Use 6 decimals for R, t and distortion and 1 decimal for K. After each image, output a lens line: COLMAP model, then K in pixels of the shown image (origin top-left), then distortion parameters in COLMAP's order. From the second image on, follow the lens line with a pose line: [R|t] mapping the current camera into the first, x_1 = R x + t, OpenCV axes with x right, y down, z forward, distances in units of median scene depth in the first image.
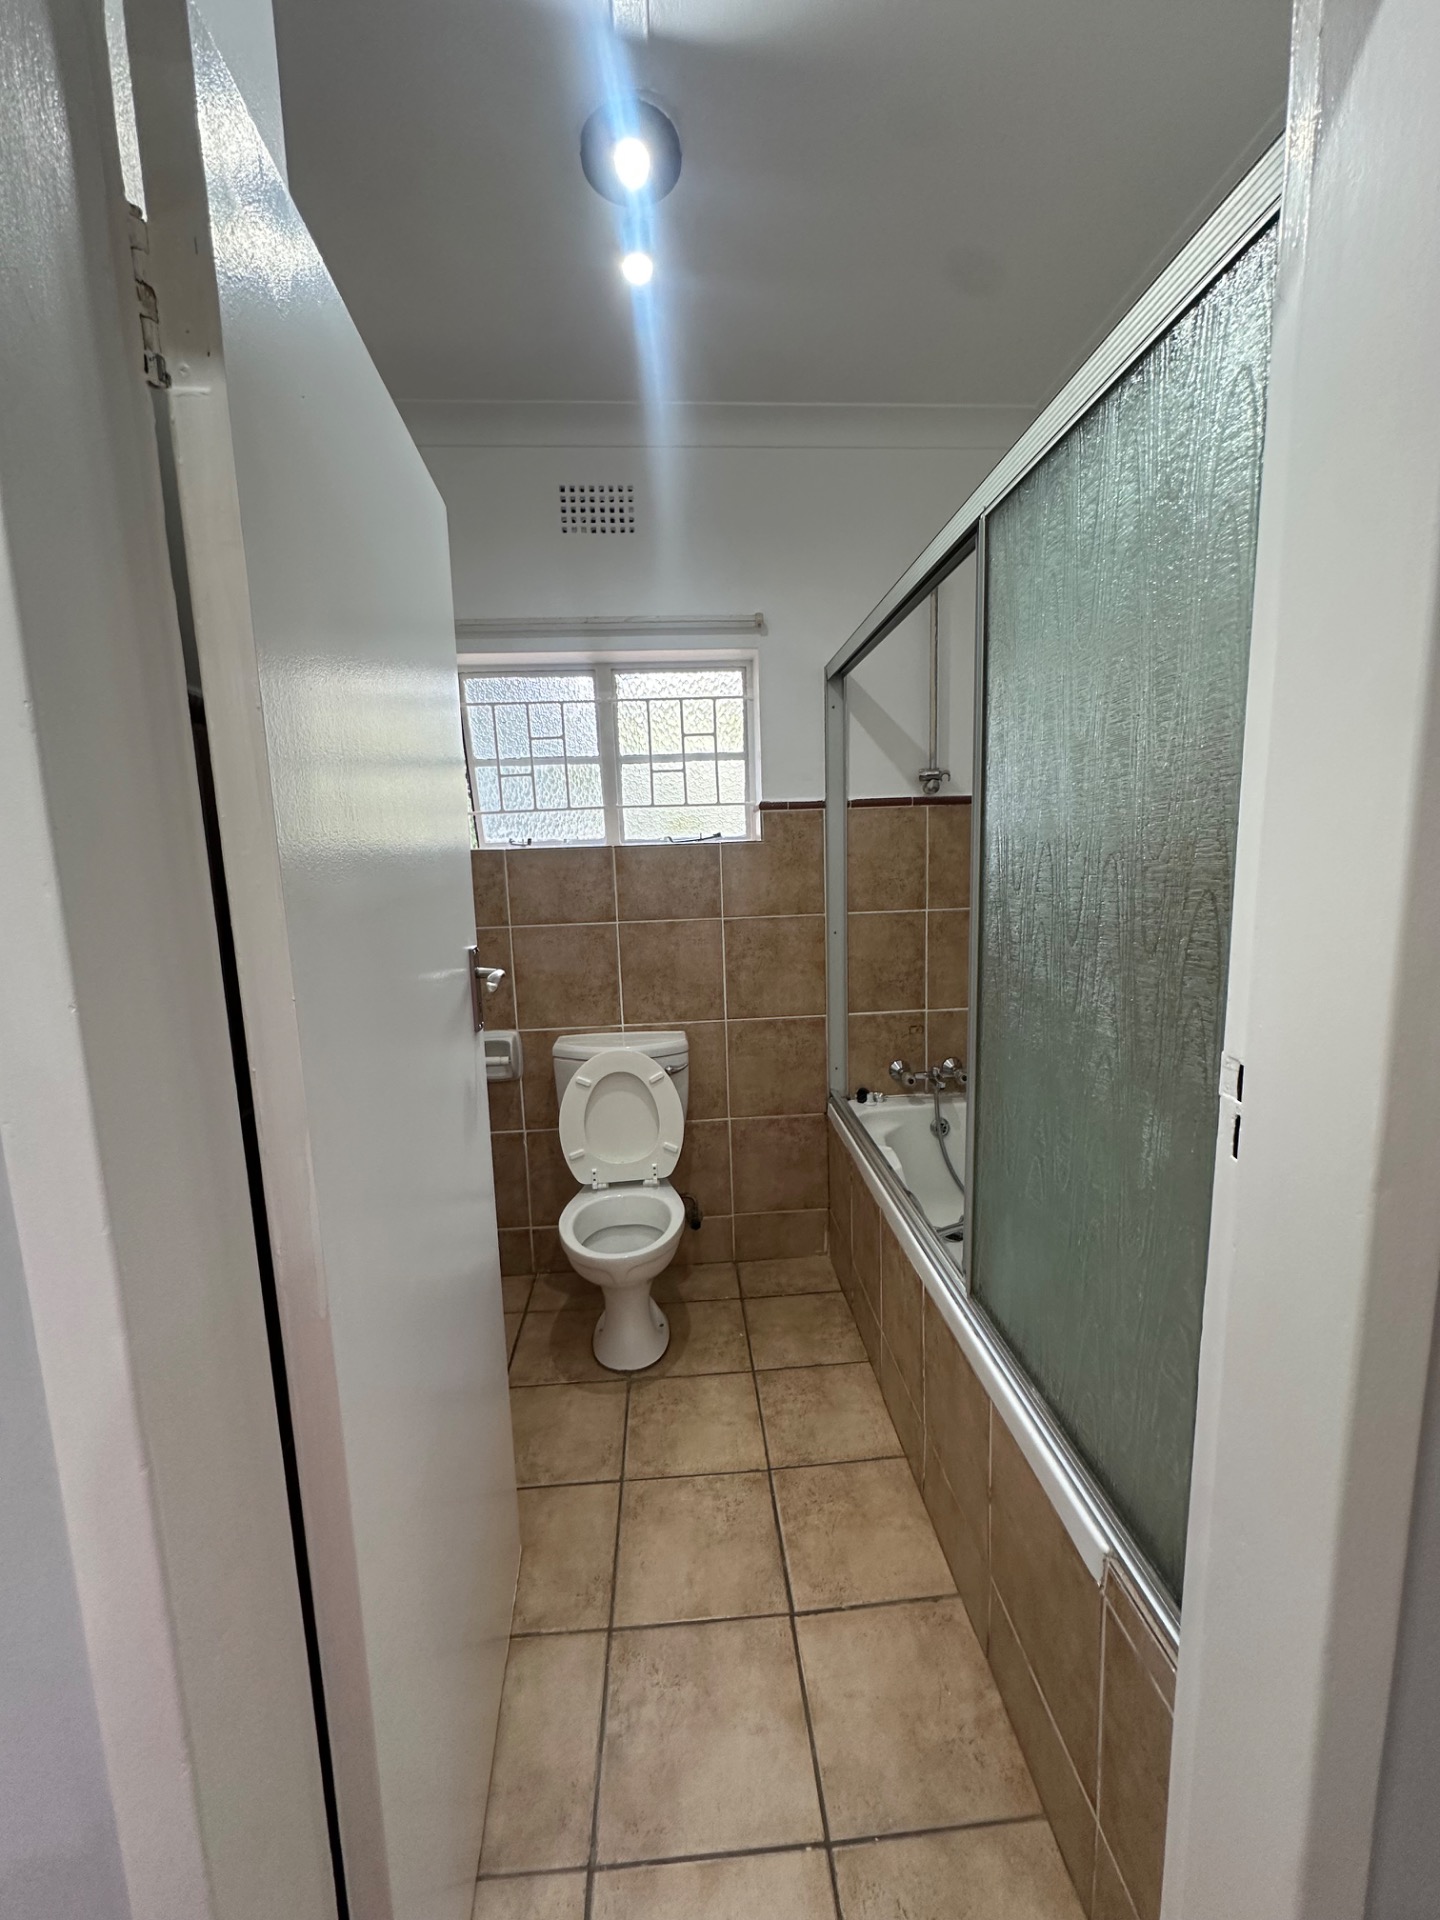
lens RADIAL K [[768.2, 0, 723.2], [0, 768.2, 959.4], [0, 0, 1]] dist [-0.004678, 0.001085]
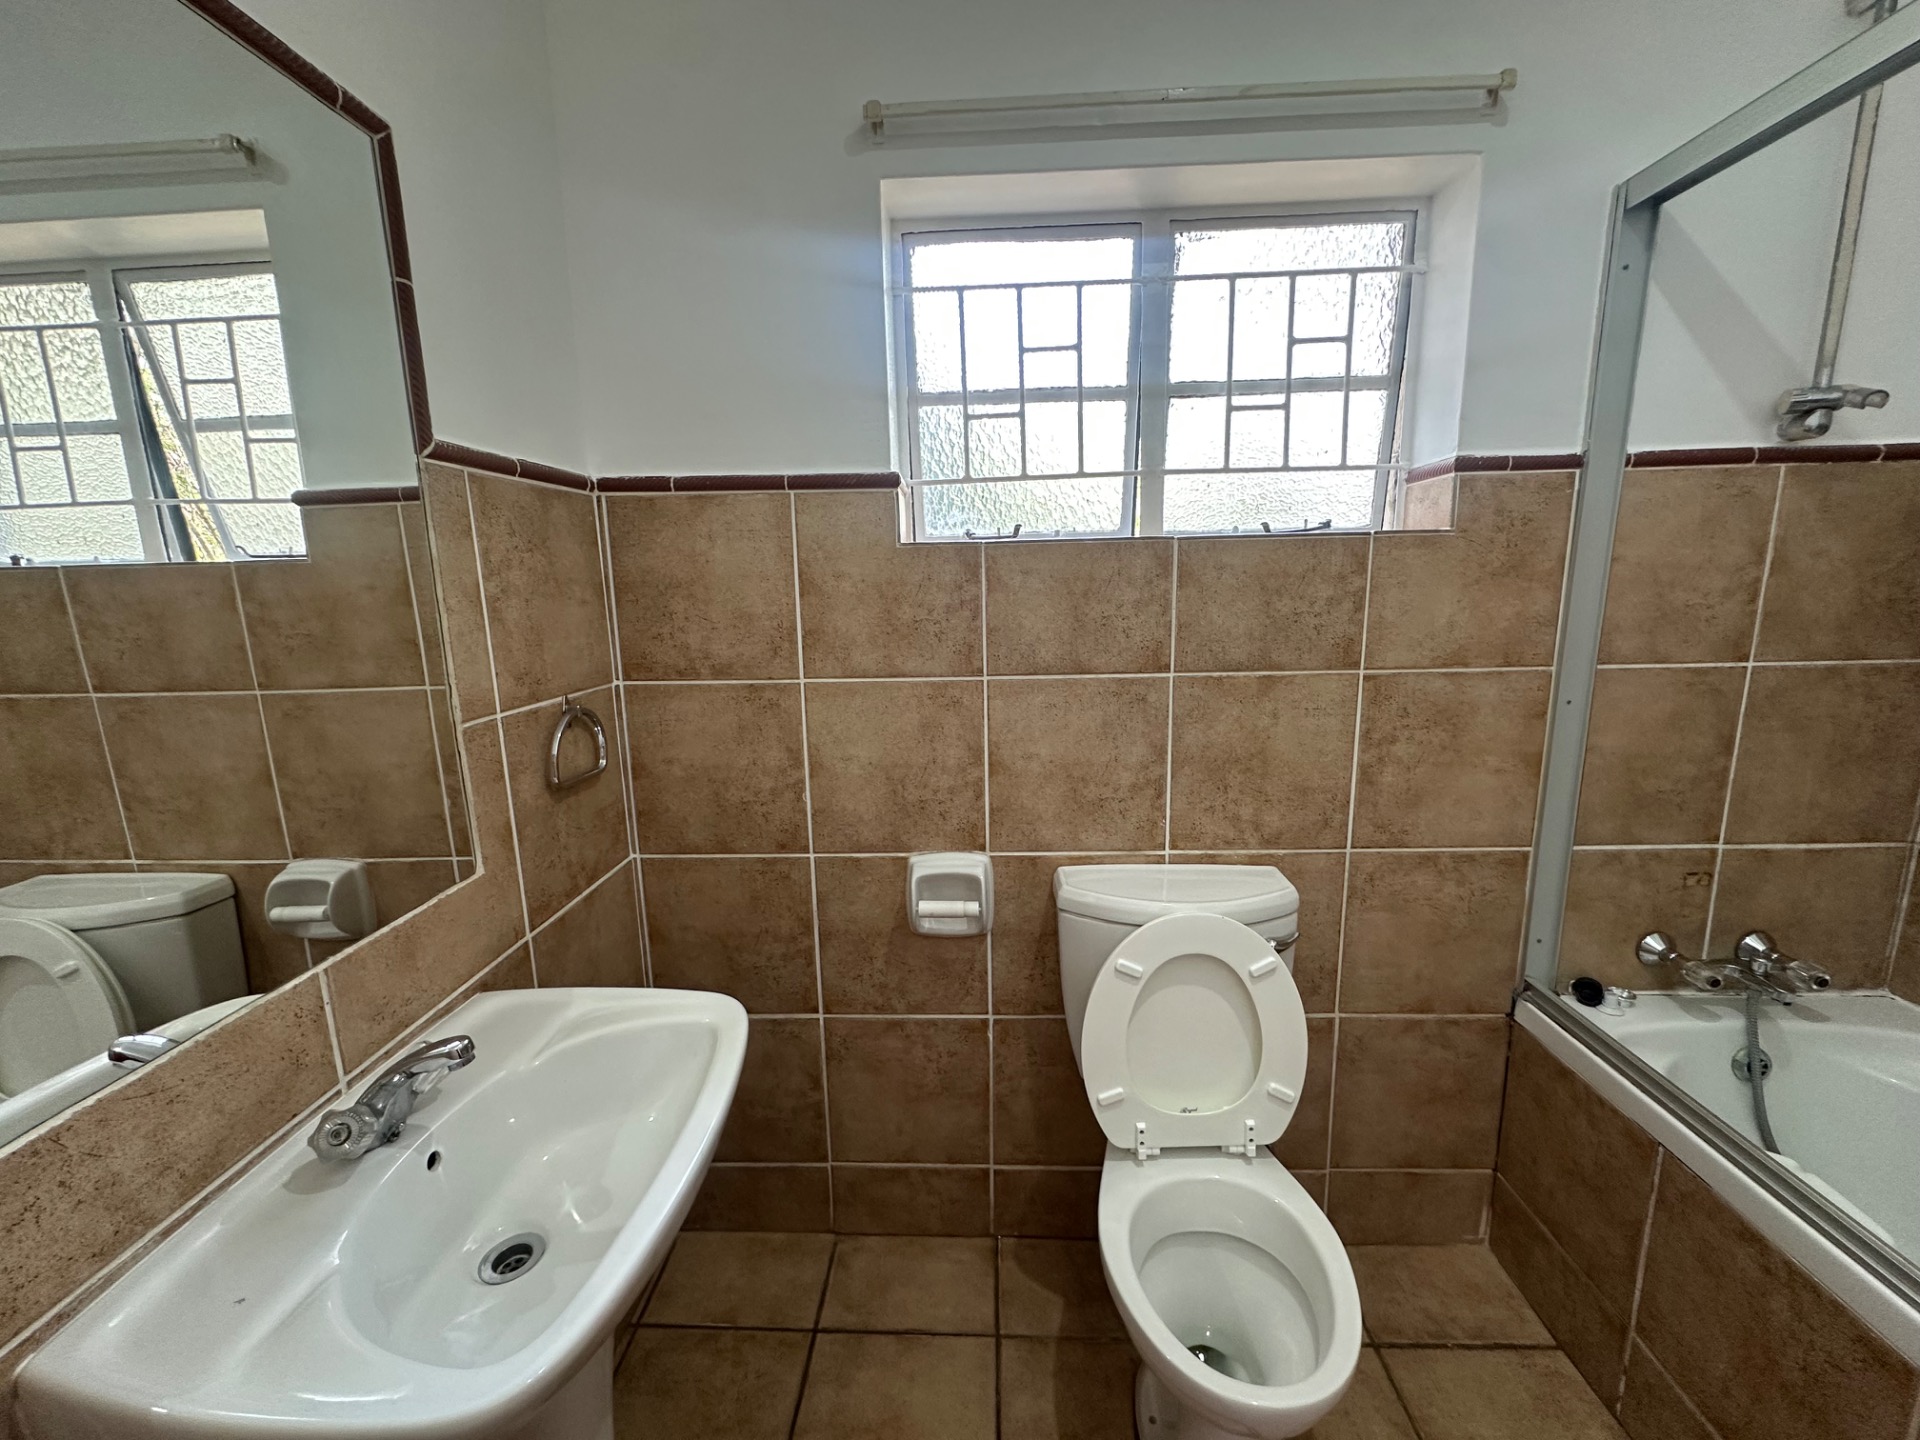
lens RADIAL K [[768.2, 0, 957.9], [0, 768.2, 719.1], [0, 0, 1]] dist [-0.004678, 0.001085]
pose [[0.993507, 0.030652, -0.109562, -0.227192], [-0.026156, 0.998765, 0.042244, -0.034686], [0.110721, -0.039104, 0.993082, 0.412065]]
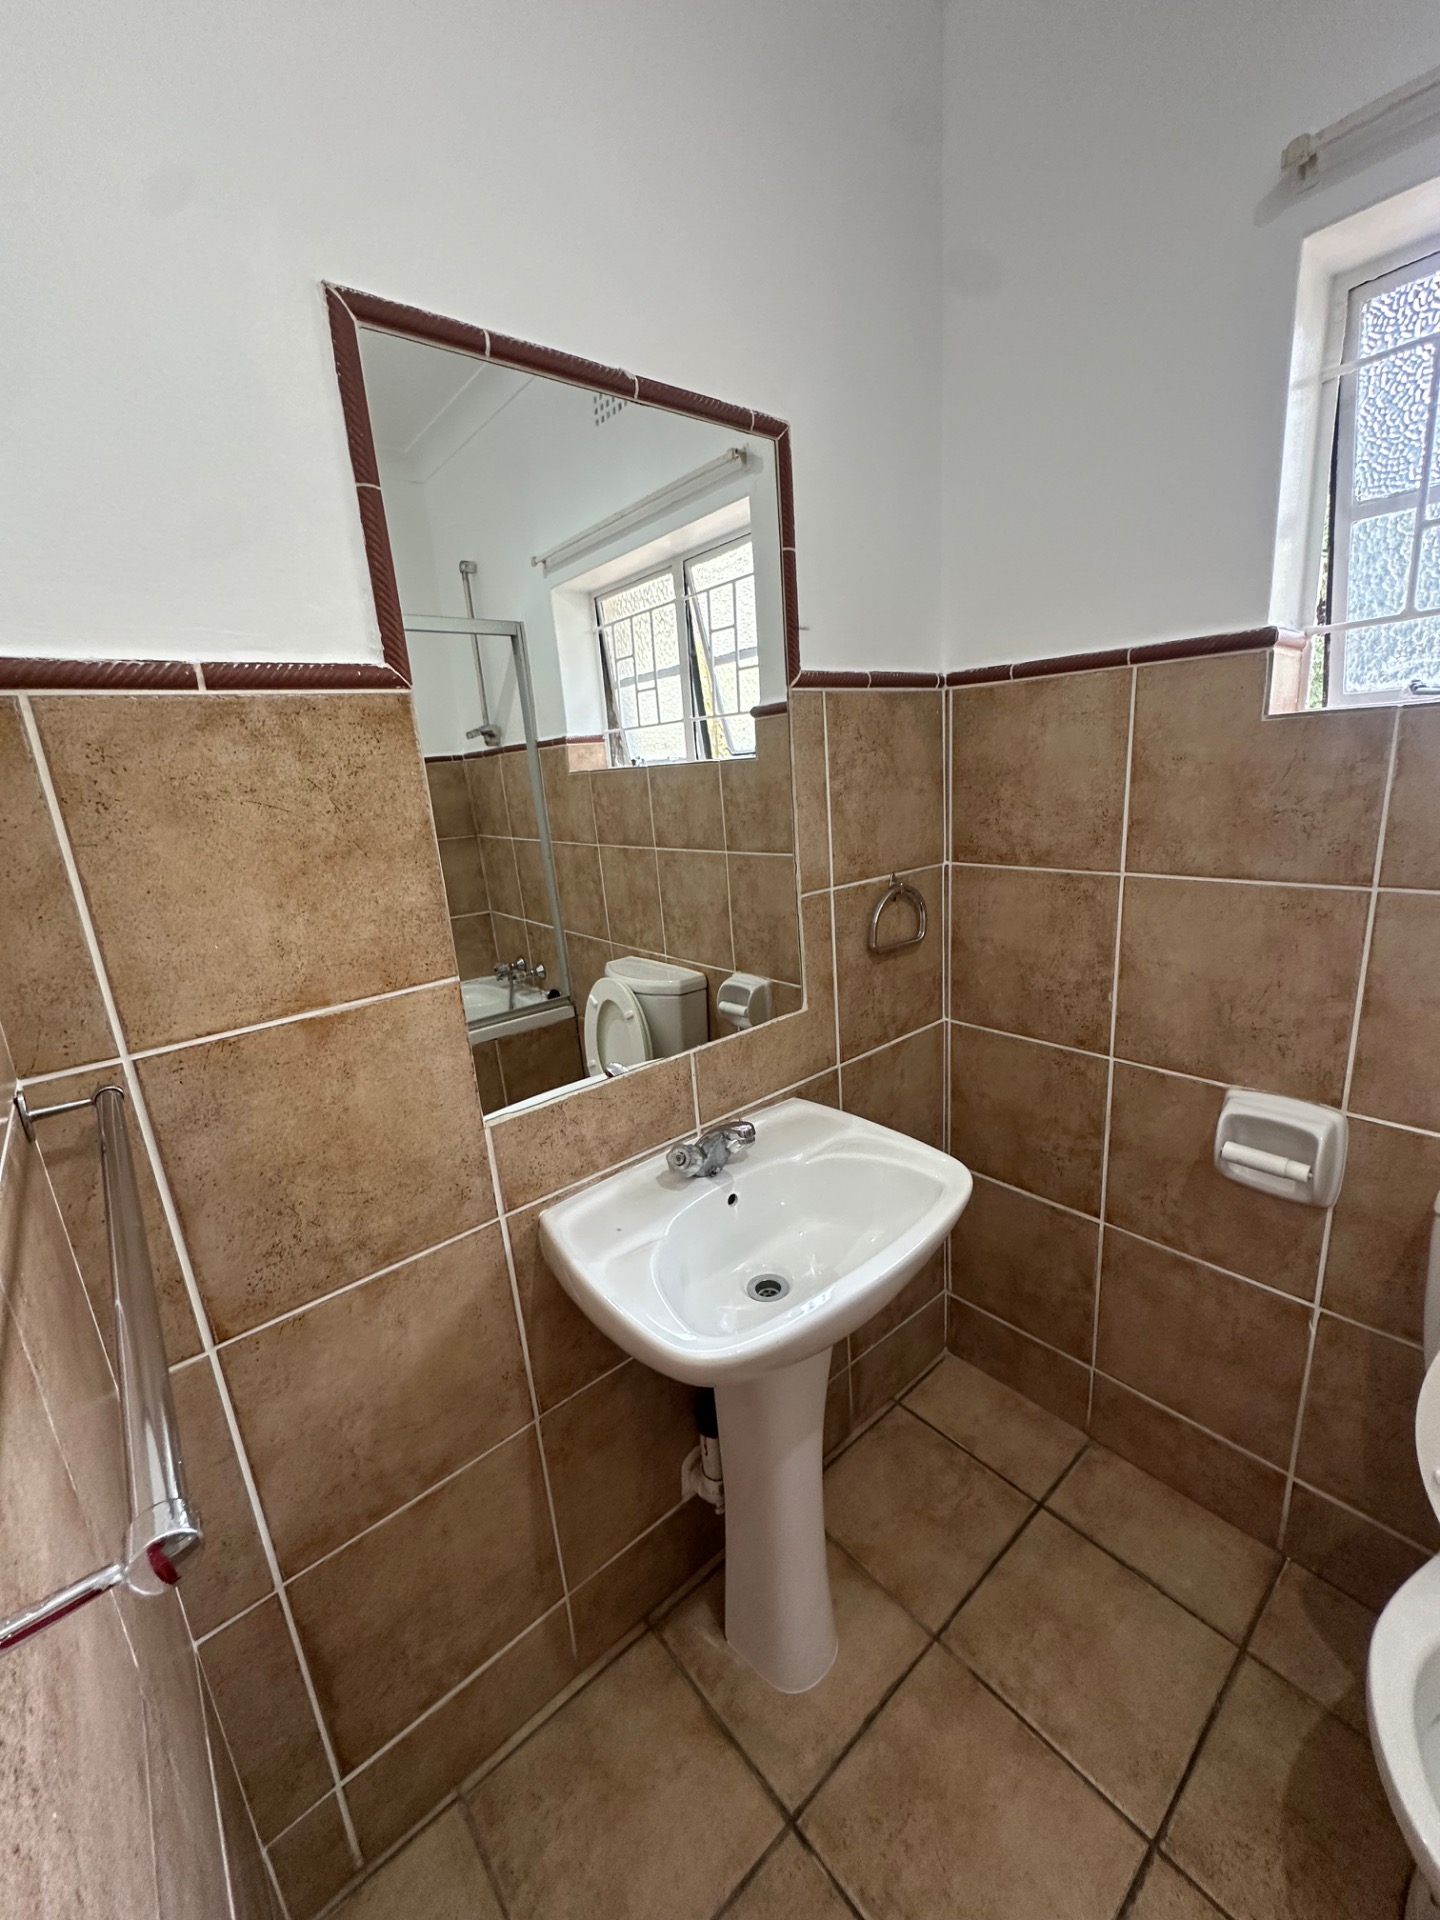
lens RADIAL K [[768.2, 0, 720.7], [0, 768.2, 958.6], [0, 0, 1]] dist [-0.004678, 0.001085]
pose [[0.588732, 0.188517, -0.786039, -0.142611], [-0.063718, 0.980222, 0.187364, -0.060015], [0.805813, -0.060222, 0.589099, 0.427892]]
